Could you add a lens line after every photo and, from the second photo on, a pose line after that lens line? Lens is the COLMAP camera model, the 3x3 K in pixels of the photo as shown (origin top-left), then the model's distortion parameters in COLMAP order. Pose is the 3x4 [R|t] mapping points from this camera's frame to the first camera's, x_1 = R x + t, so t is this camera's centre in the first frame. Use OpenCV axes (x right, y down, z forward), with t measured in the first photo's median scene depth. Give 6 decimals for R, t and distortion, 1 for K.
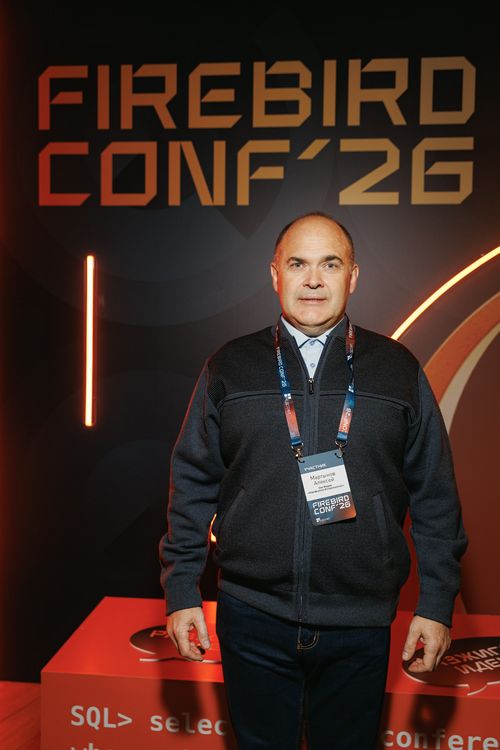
lens RADIAL K [[752.2, 0, 255.2], [0, 752.2, 377.9], [0, 0, 1]] dist [0.017252, 0.000000]
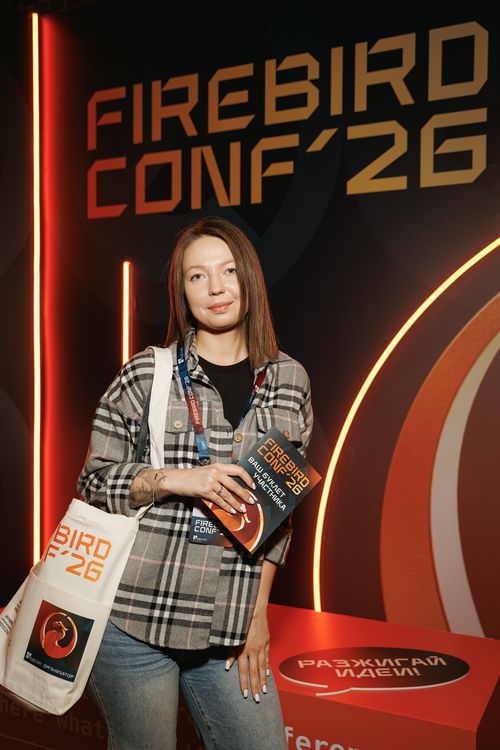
lens RADIAL K [[752.2, 0, 258.4], [0, 752.2, 390.3], [0, 0, 1]] dist [0.017252, 0.000000]
pose [[0.940132, 0.006006, -0.340757, 0.334277], [-0.013344, 0.999727, -0.019195, 0.040215], [0.340548, 0.022593, 0.939955, 0.060818]]
